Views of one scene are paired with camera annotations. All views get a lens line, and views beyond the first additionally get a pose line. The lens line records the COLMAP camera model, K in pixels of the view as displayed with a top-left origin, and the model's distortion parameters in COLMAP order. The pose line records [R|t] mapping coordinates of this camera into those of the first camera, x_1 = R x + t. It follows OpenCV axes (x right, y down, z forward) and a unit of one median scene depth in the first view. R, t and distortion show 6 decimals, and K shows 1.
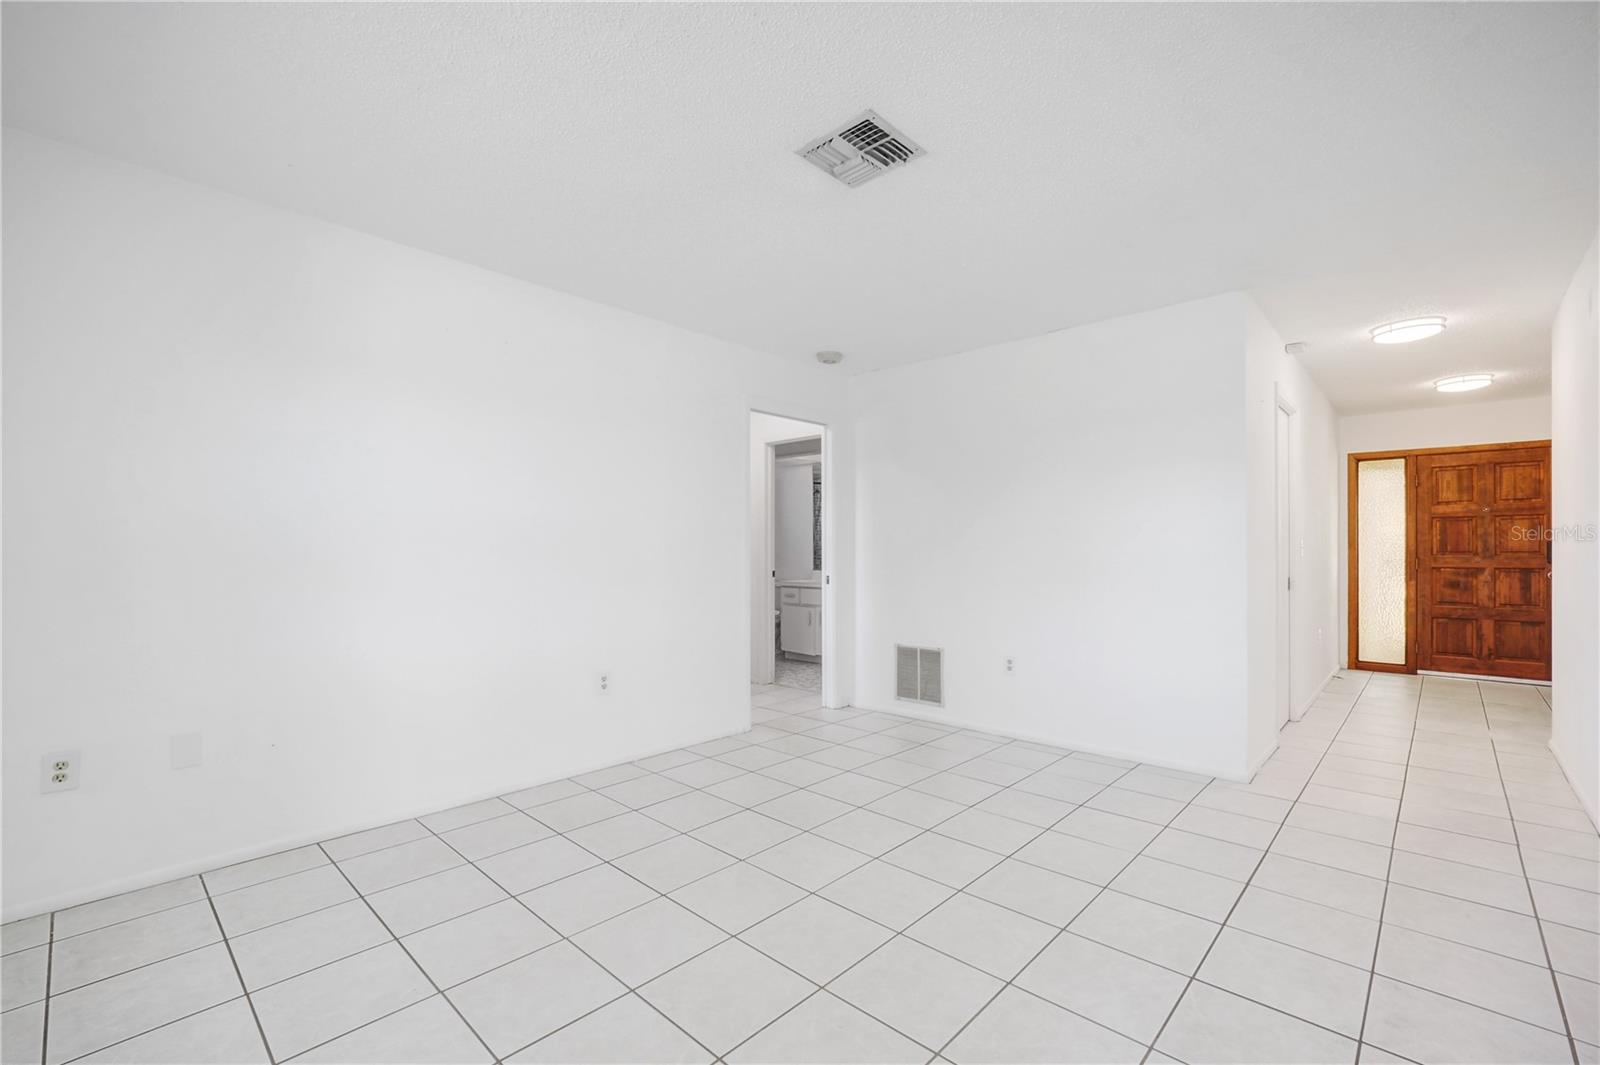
lens RADIAL K [[684.7, 0, 791.9], [0, 684.7, 531.0], [0, 0, 1]] dist [-0.009250, -0.000592]
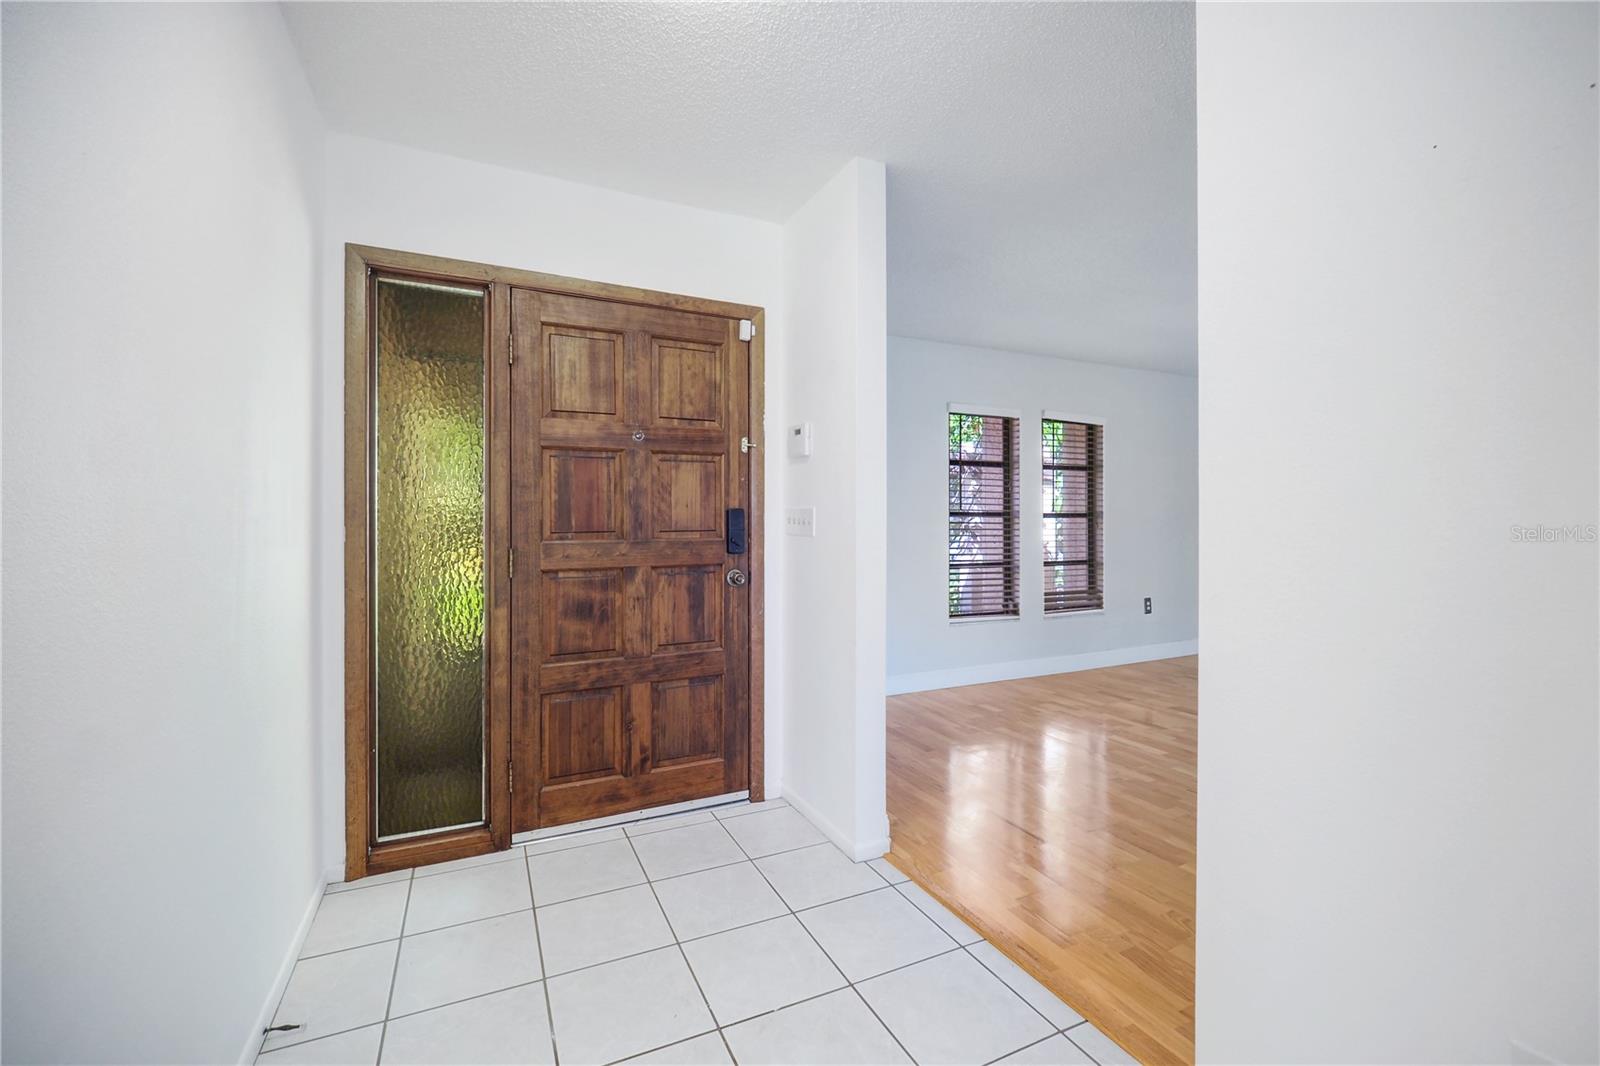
lens RADIAL K [[690.8, 0, 804.3], [0, 690.8, 541.9], [0, 0, 1]] dist [-0.008959, -0.001846]
pose [[0.366229, -0.022444, 0.930254, 0.640413], [-0.020073, 0.999286, 0.032012, 0.021347], [-0.930308, -0.030397, 0.365516, 0.729272]]
